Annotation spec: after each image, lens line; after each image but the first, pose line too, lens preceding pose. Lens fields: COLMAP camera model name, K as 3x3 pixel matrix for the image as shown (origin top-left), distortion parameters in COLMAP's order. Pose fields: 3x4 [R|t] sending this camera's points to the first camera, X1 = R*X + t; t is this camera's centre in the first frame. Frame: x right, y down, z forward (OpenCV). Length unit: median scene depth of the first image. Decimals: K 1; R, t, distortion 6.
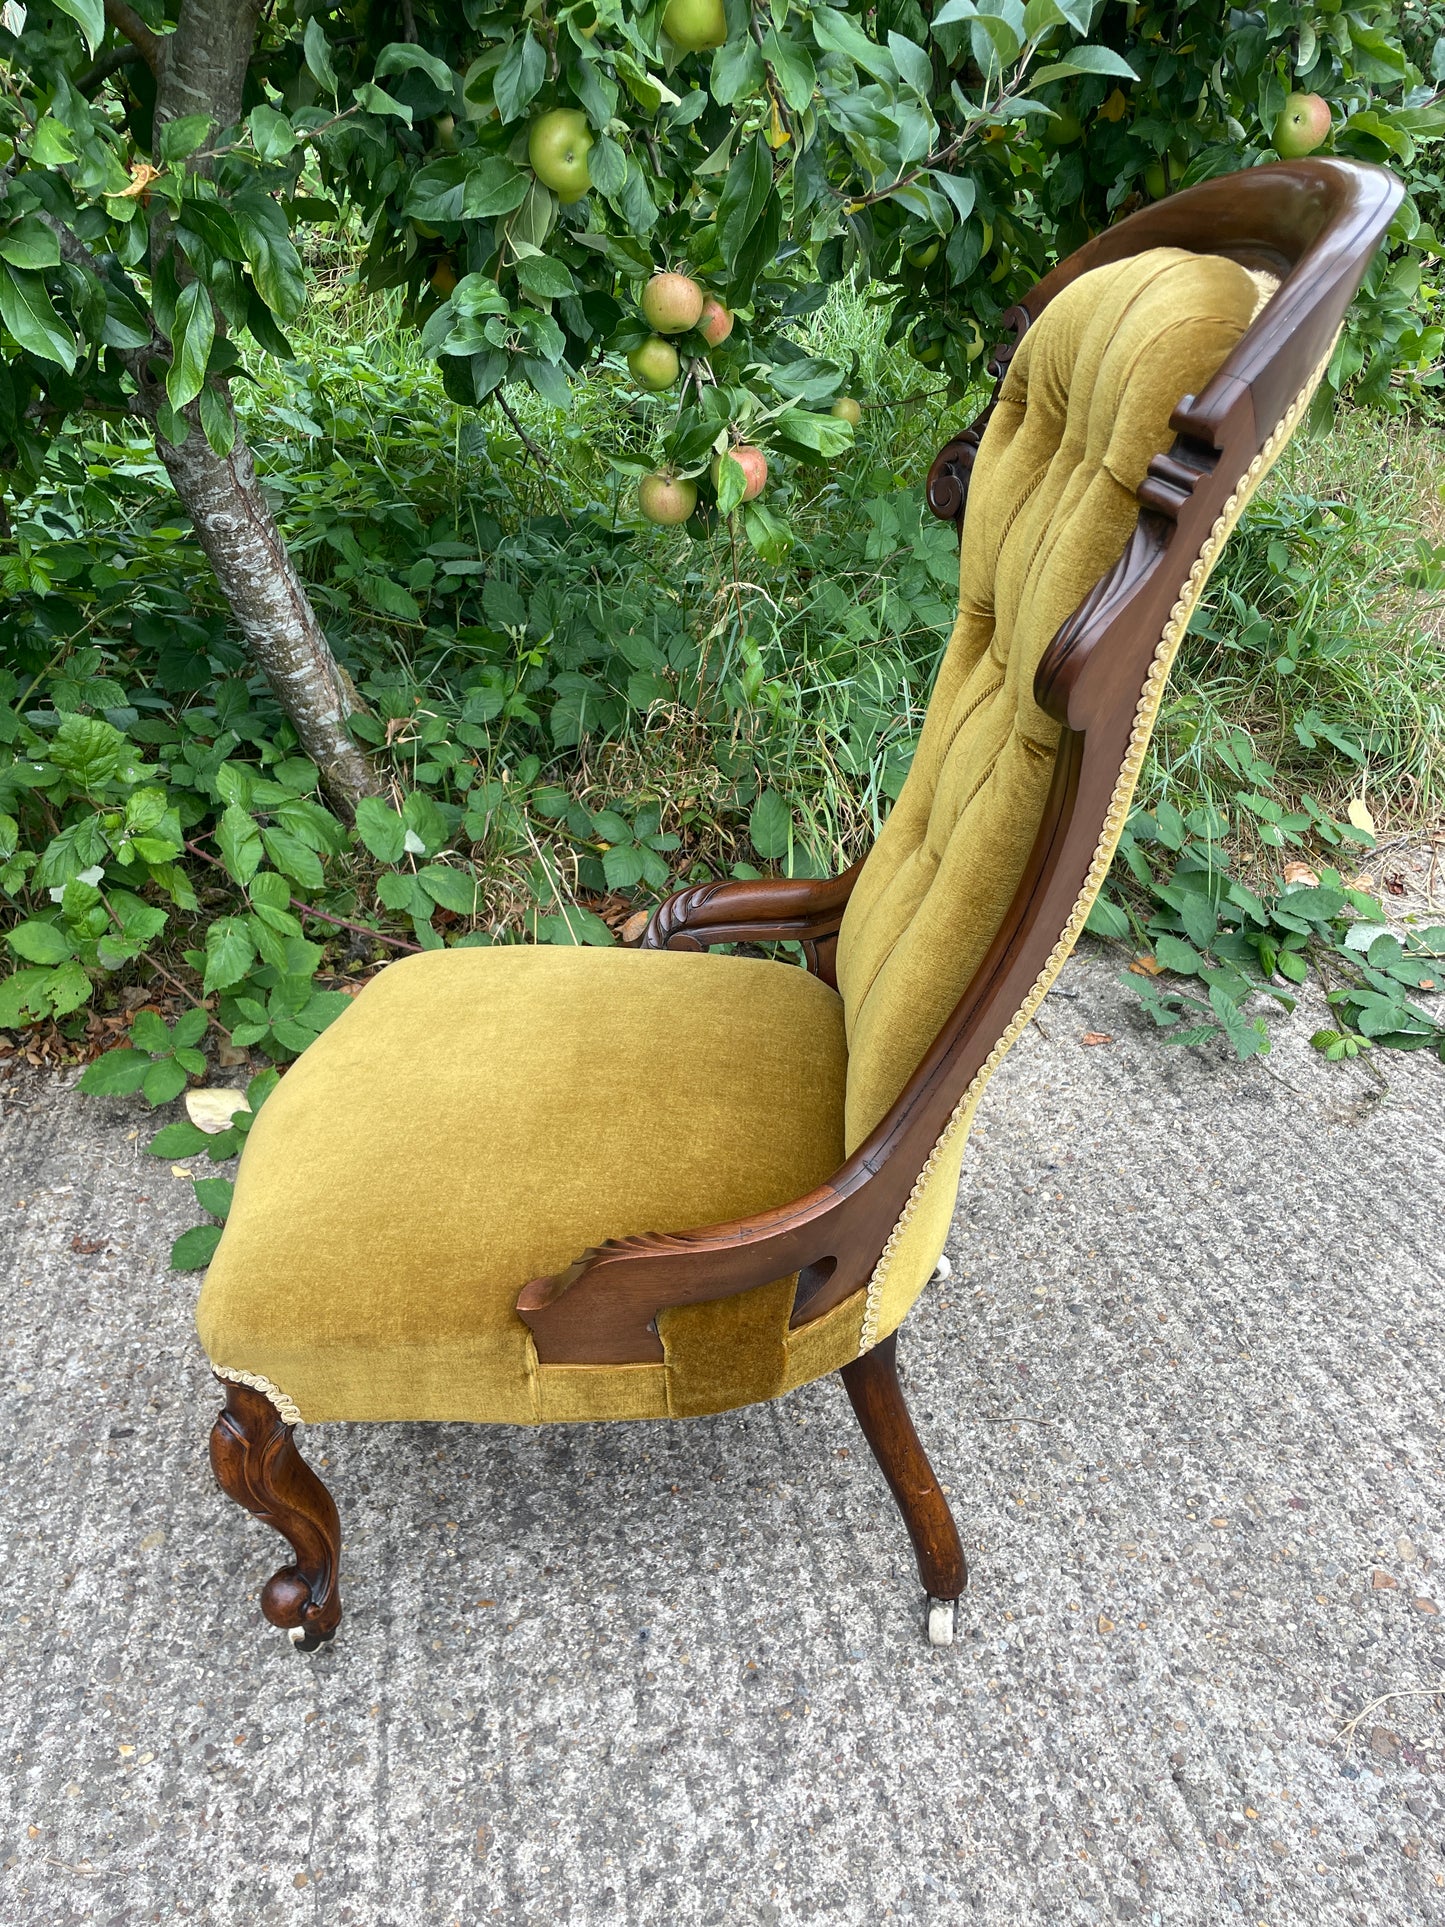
lens RADIAL K [[1478.4, 0, 716.1], [0, 1478.4, 961.9], [0, 0, 1]] dist [0.078228, -0.106786]
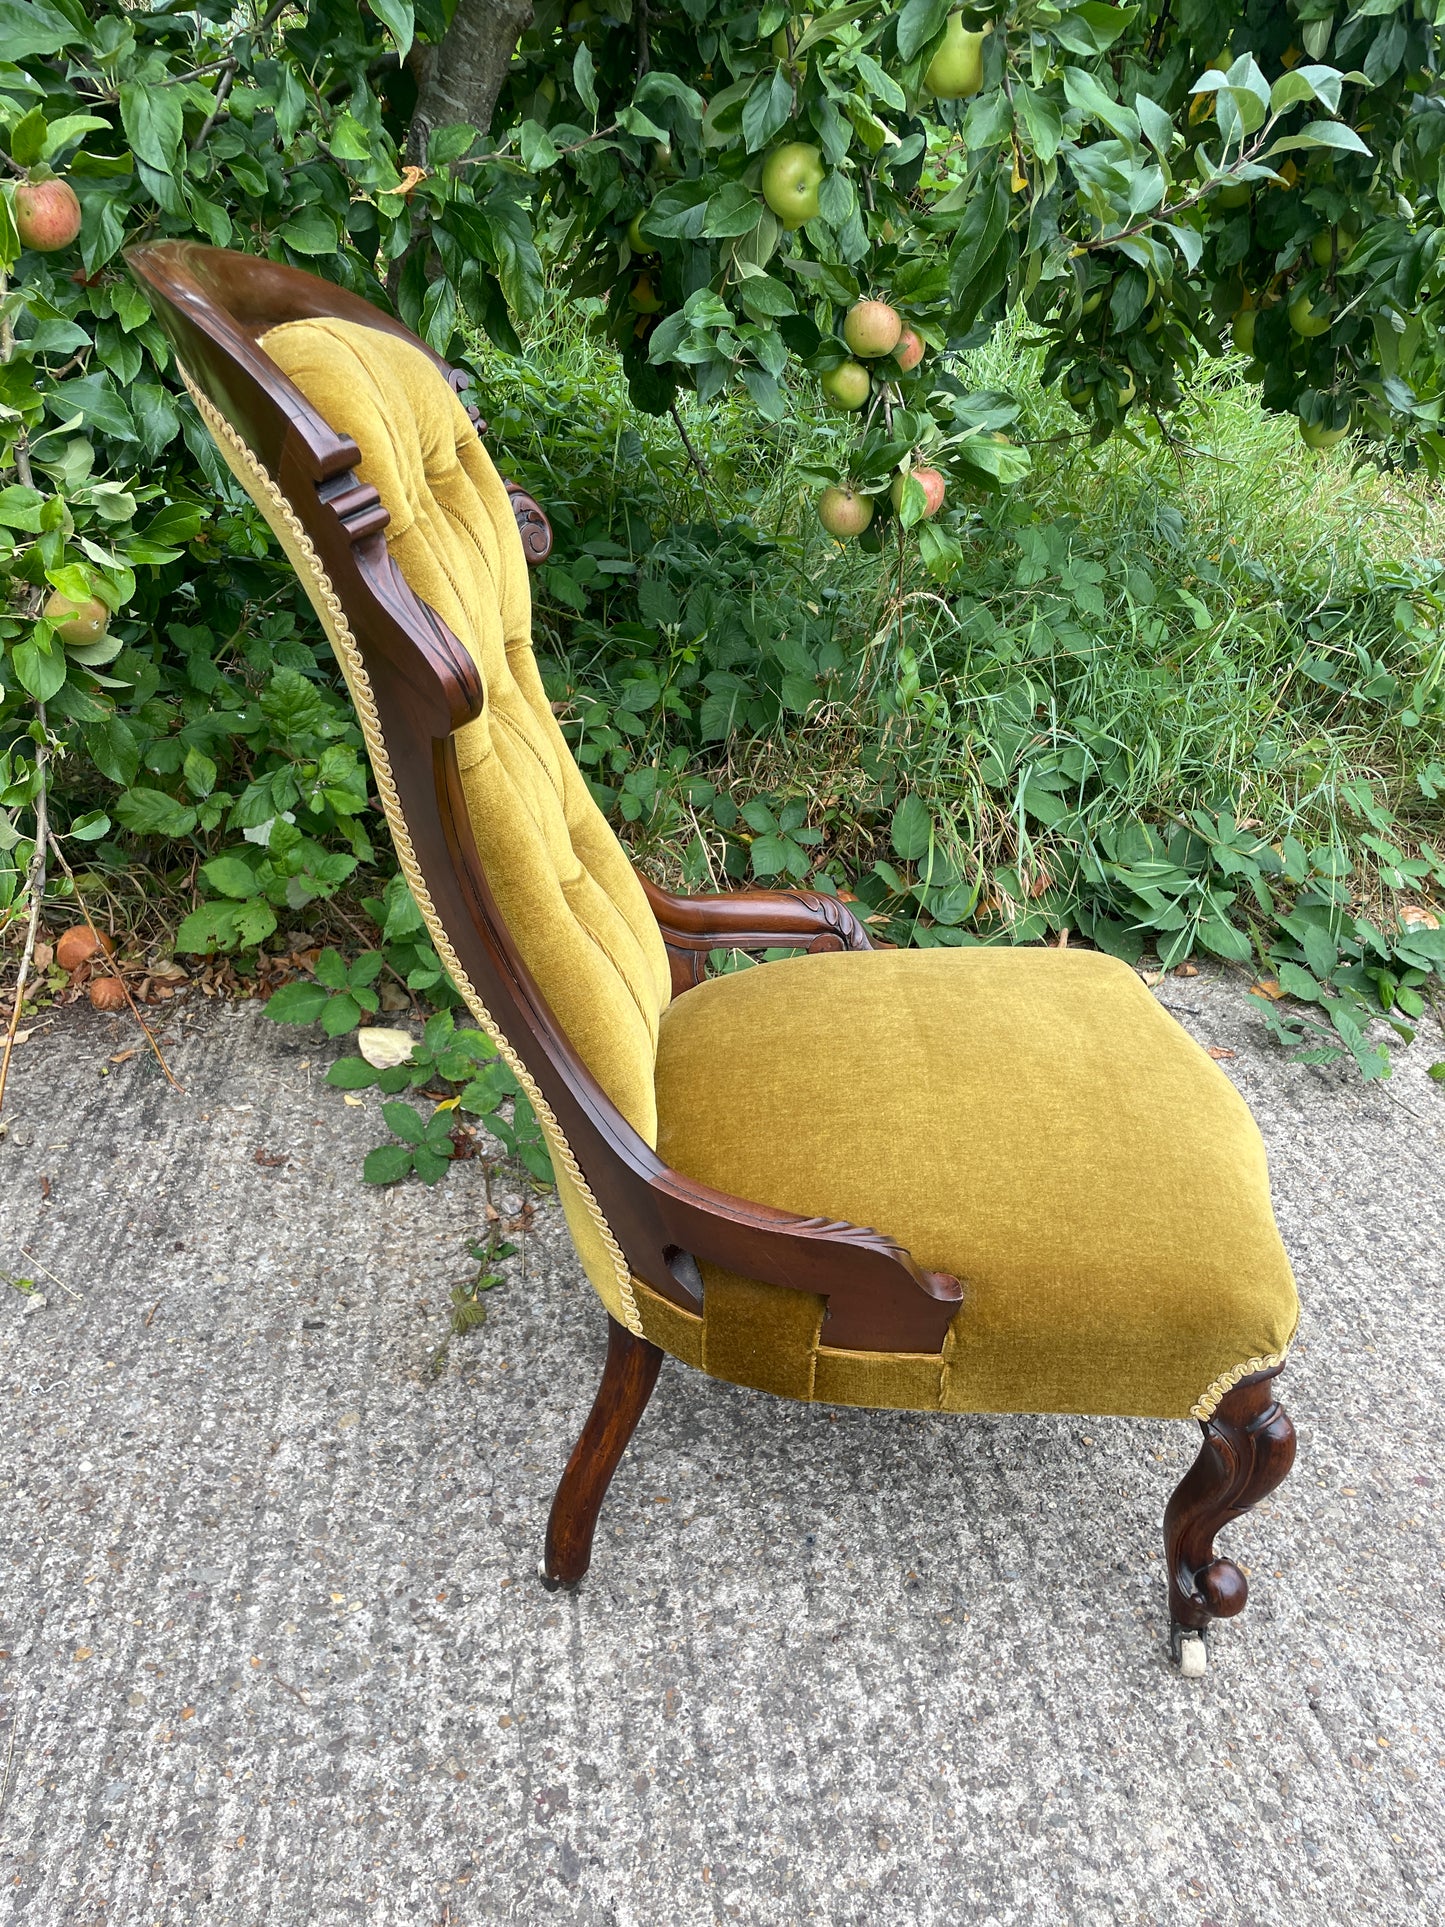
lens RADIAL K [[1478.4, 0, 713.1], [0, 1478.4, 957.5], [0, 0, 1]] dist [0.078228, -0.106786]
pose [[0.996235, 0.083277, -0.024095, -0.117157], [-0.083755, 0.996295, -0.019541, 0.052135], [0.022378, 0.021486, 0.999519, -0.083406]]
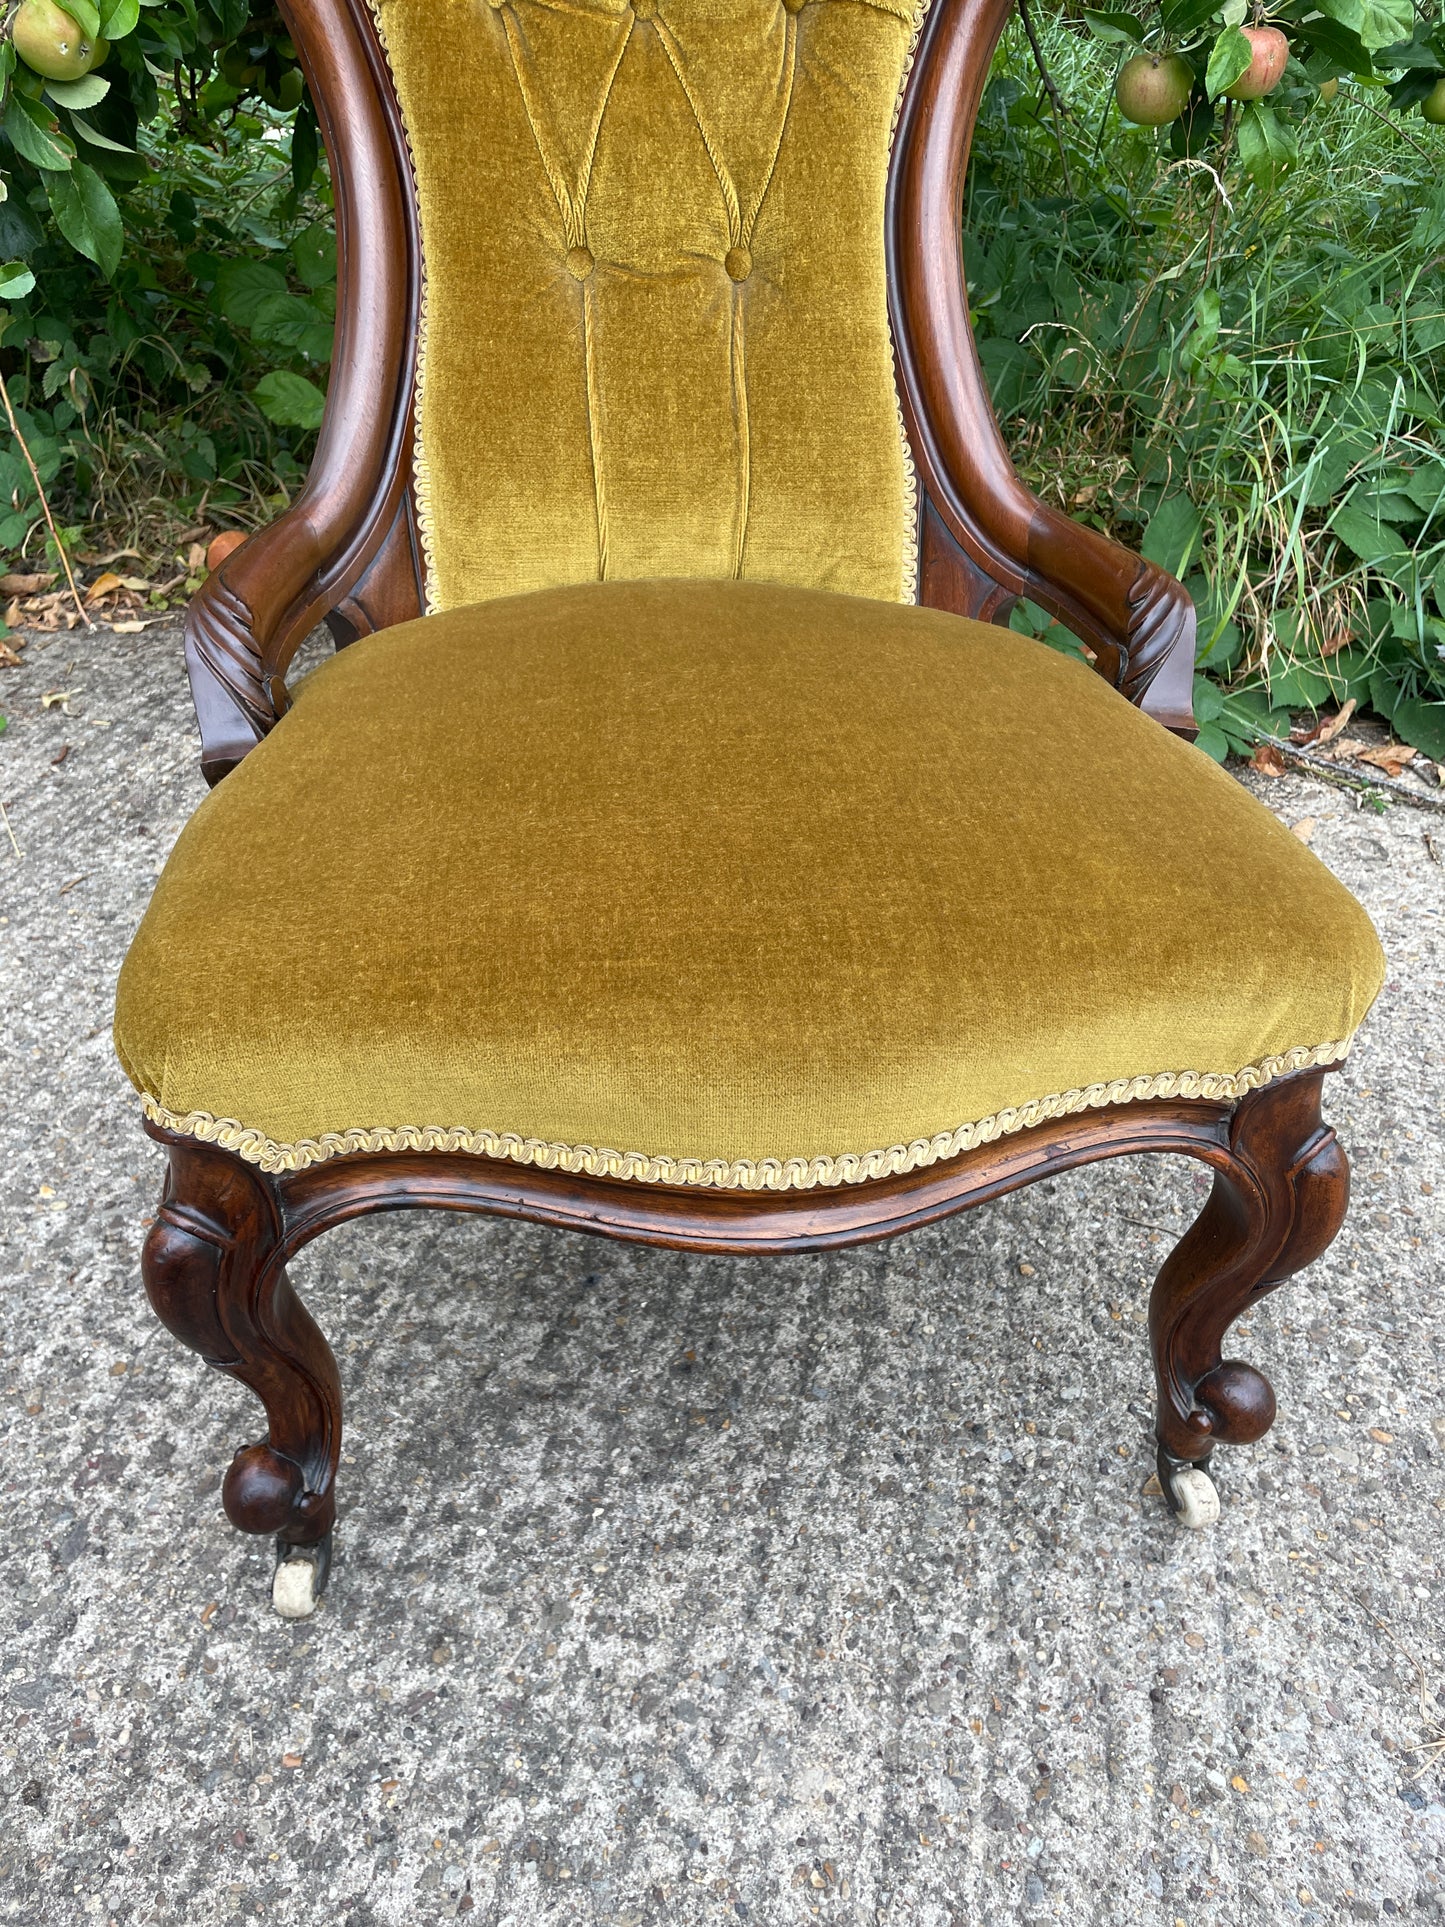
lens RADIAL K [[1478.4, 0, 709.5], [0, 1478.4, 949.8], [0, 0, 1]] dist [0.078228, -0.106786]
pose [[0.913023, 0.283563, -0.293225, 0.182892], [-0.257493, 0.958181, 0.124843, 0.143023], [0.316364, -0.038481, 0.947857, 0.229738]]
